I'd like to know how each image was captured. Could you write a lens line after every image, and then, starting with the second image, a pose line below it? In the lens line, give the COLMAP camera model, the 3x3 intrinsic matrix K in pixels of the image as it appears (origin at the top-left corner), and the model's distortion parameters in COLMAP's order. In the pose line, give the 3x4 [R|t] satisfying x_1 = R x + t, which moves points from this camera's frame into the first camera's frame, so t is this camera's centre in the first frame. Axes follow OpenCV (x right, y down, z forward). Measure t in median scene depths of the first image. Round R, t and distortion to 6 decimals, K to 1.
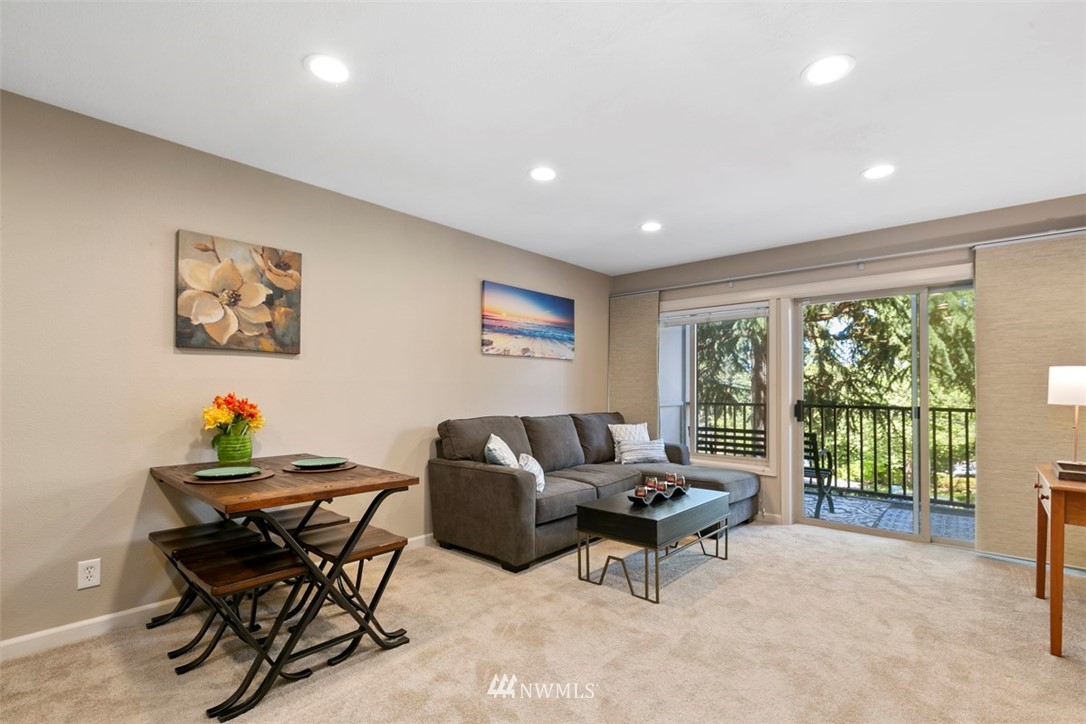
lens RADIAL K [[494.2, 0, 555.3], [0, 494.2, 381.4], [0, 0, 1]] dist [-0.006237, -0.000581]
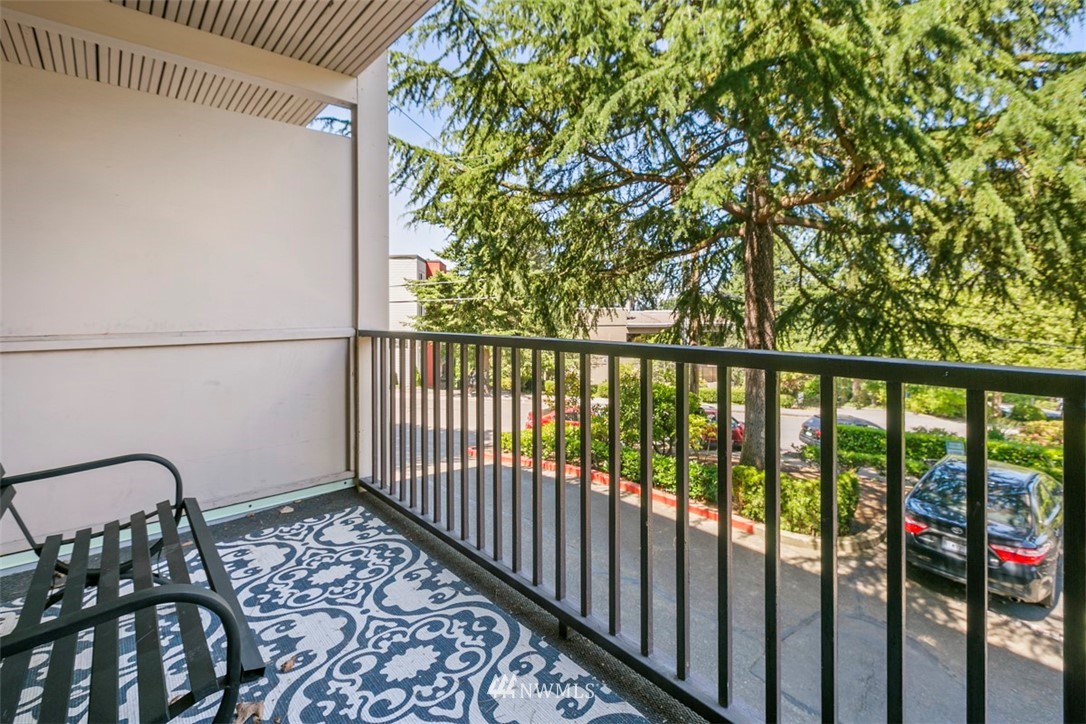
lens RADIAL K [[494.2, 0, 561.6], [0, 494.2, 310.1], [0, 0, 1]] dist [-0.006237, -0.000581]
pose [[0.993658, -0.008692, -0.112109, 0.181922], [0.010910, 0.999757, 0.019179, 0.006488], [0.111915, -0.020280, 0.993511, 0.208483]]
